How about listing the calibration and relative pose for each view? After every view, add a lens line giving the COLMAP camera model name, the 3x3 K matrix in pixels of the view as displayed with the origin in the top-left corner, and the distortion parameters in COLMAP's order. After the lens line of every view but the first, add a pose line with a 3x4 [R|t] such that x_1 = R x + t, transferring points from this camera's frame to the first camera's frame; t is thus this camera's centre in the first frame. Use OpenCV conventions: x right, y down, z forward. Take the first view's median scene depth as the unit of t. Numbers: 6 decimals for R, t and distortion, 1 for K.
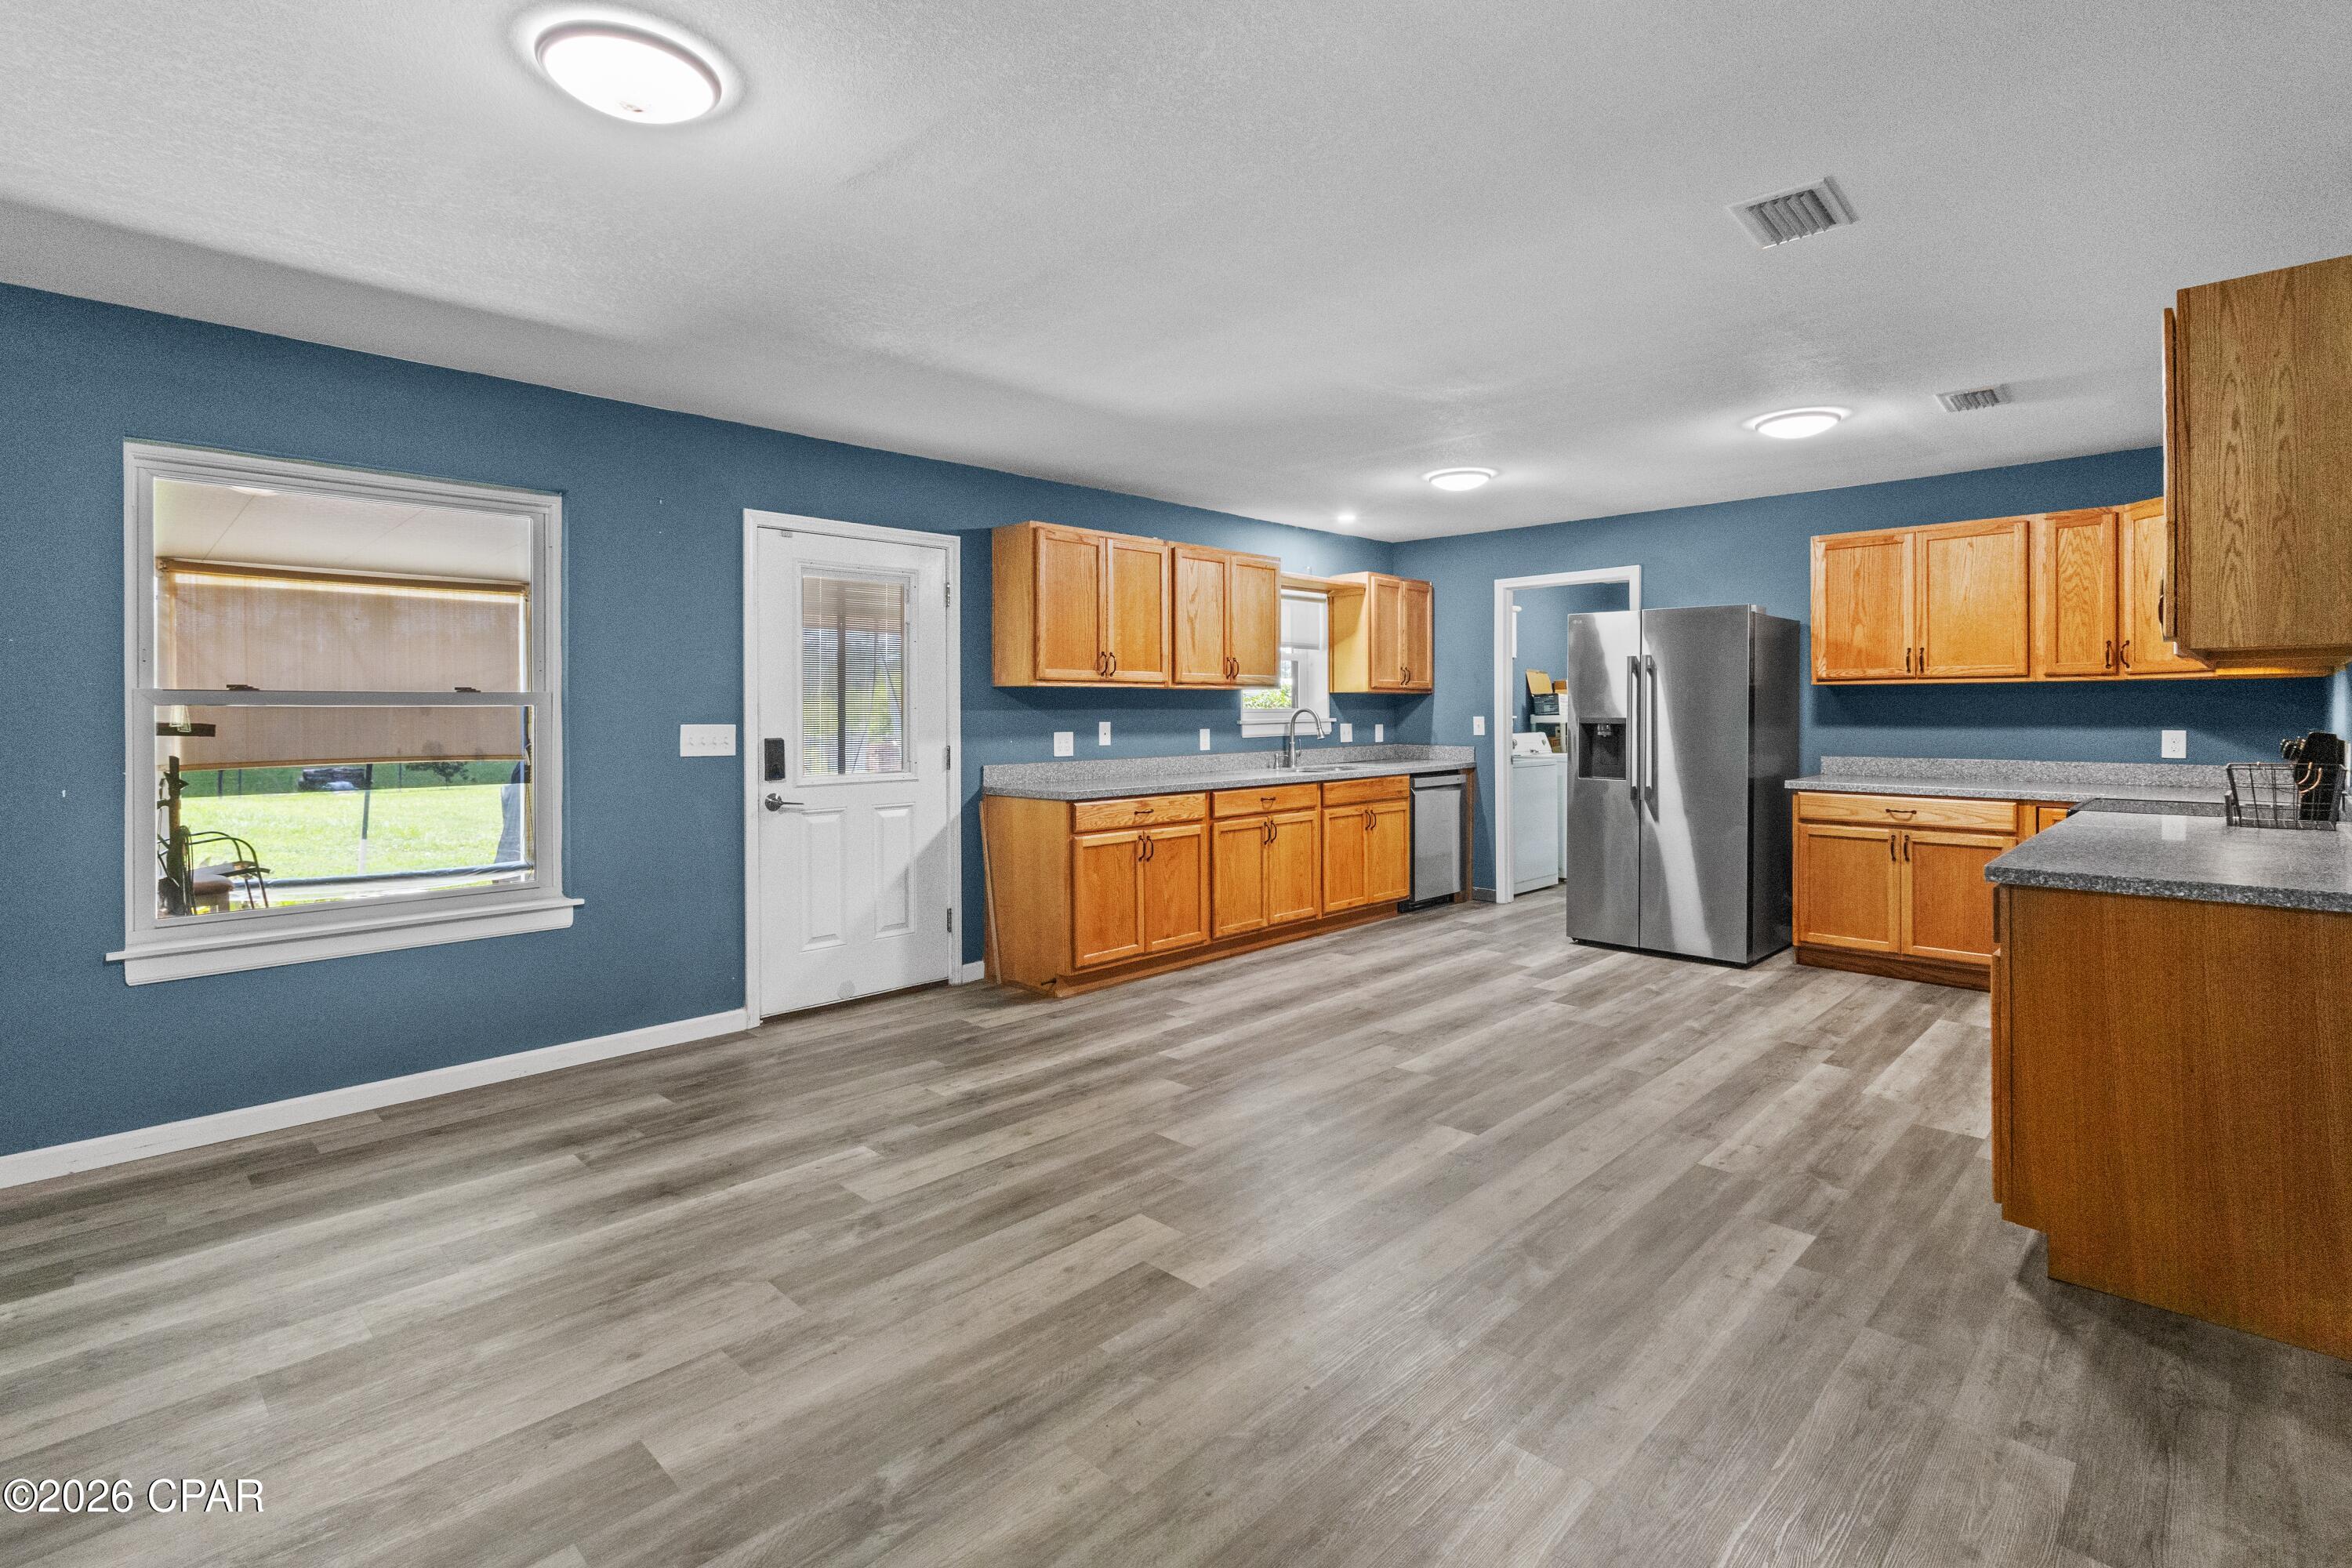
lens RADIAL K [[1111.5, 0, 1175.8], [0, 1111.5, 710.0], [0, 0, 1]] dist [0.000820, 0.000087]
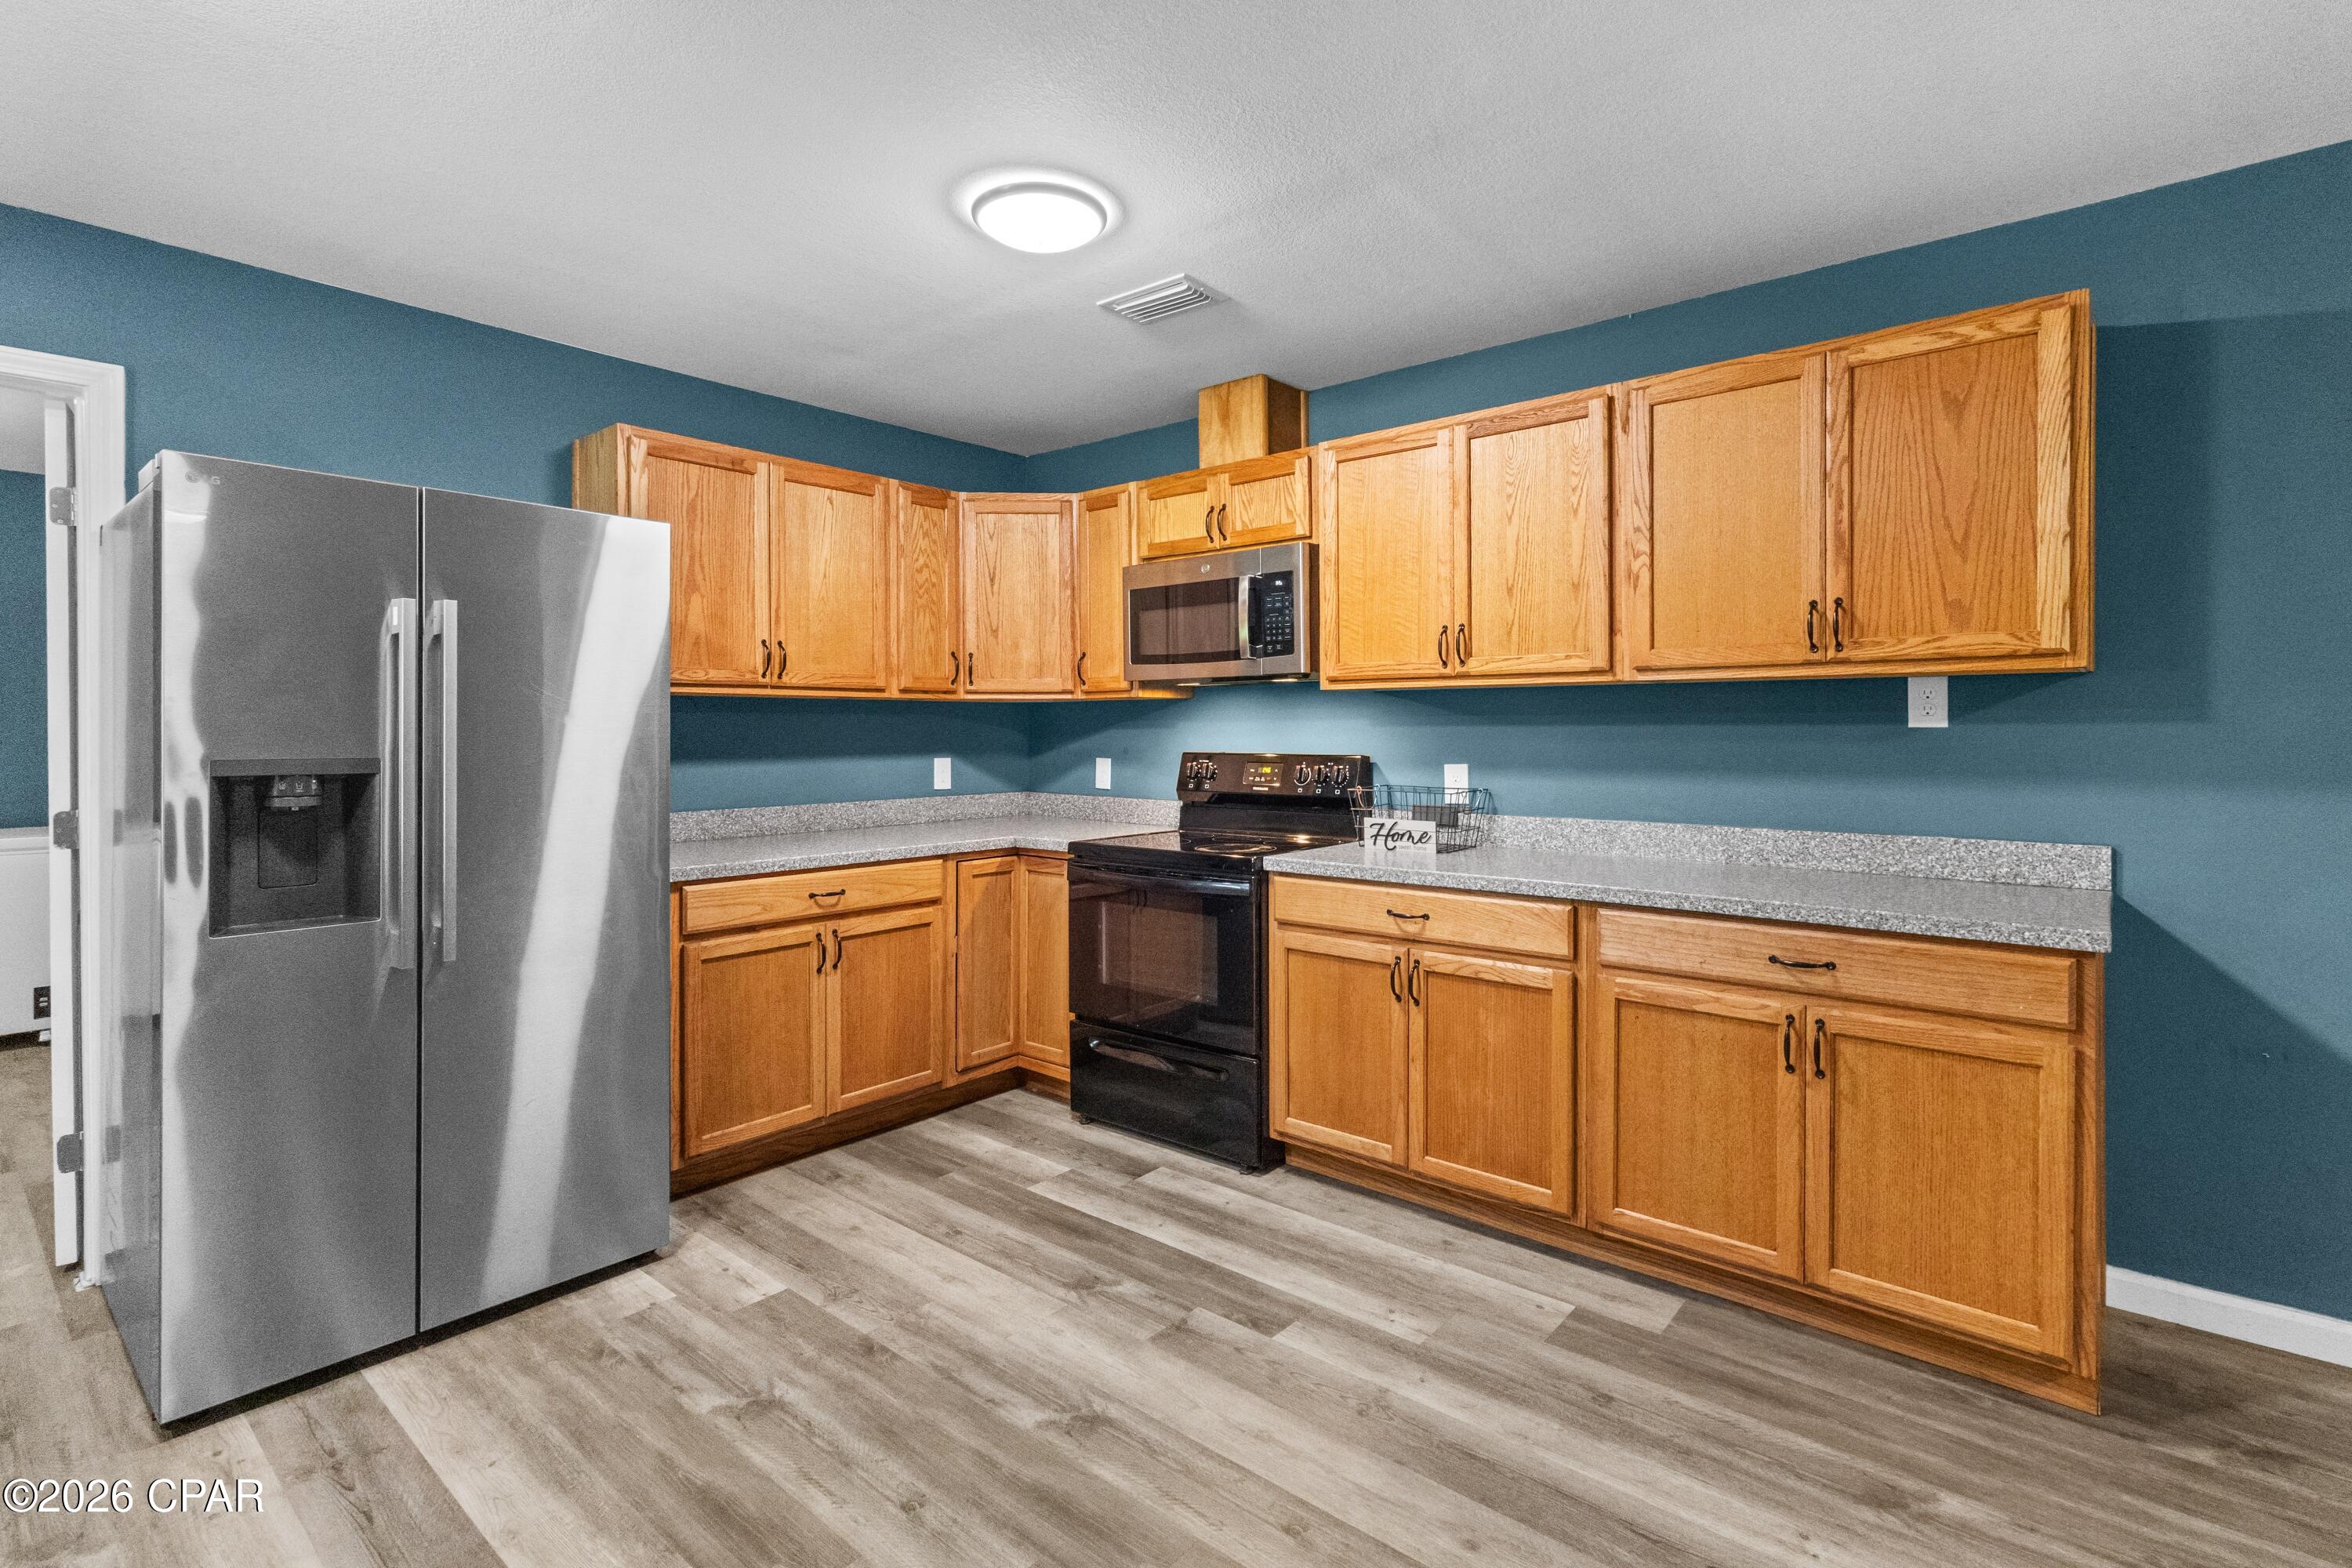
lens RADIAL K [[1105.1, 0, 1175.1], [0, 1105.1, 733.9], [0, 0, 1]] dist [0.000252, -0.000123]
pose [[-0.065220, 0.000201, 0.997871, 0.003394], [0.004232, 0.999991, 0.000075, -0.000209], [-0.997862, 0.004228, -0.065220, 0.837515]]
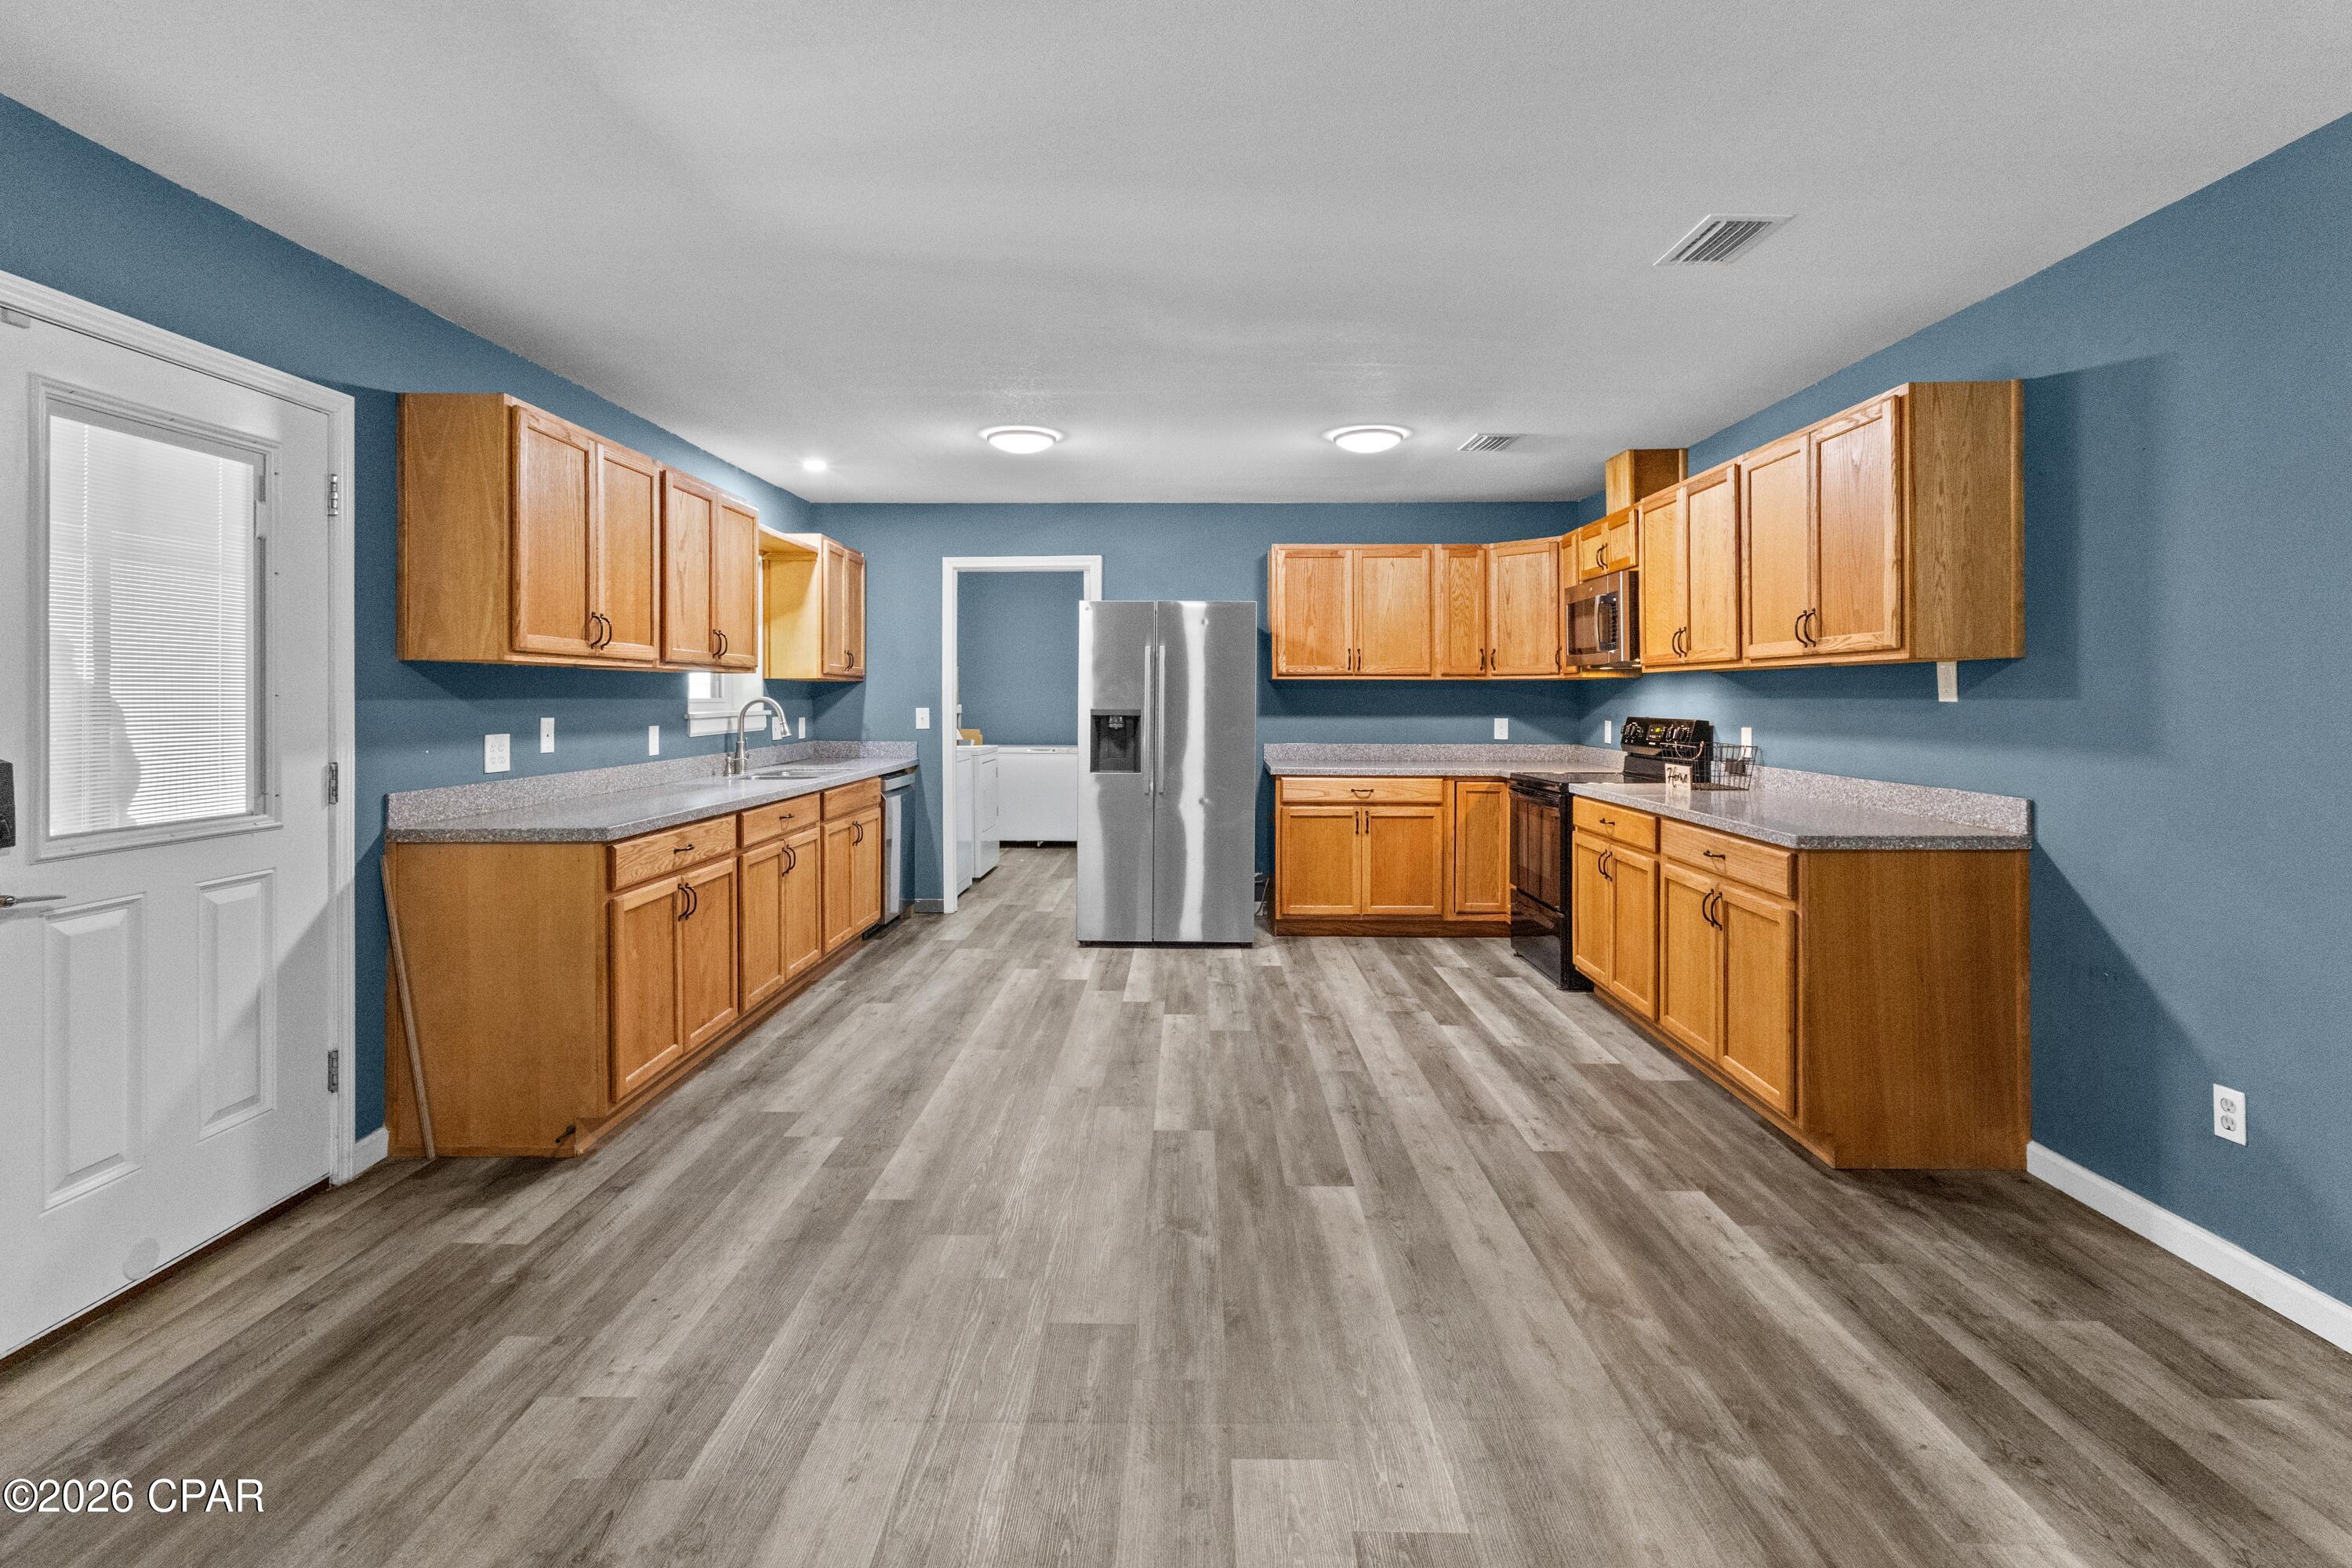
lens RADIAL K [[1116.7, 0, 1171.8], [0, 1116.7, 692.9], [0, 0, 1]] dist [-0.000828, 0.000625]
pose [[0.727816, 0.007814, 0.685728, -0.283398], [-0.003275, 0.999963, -0.007918, -0.000121], [-0.685765, 0.003517, 0.727815, 0.292274]]
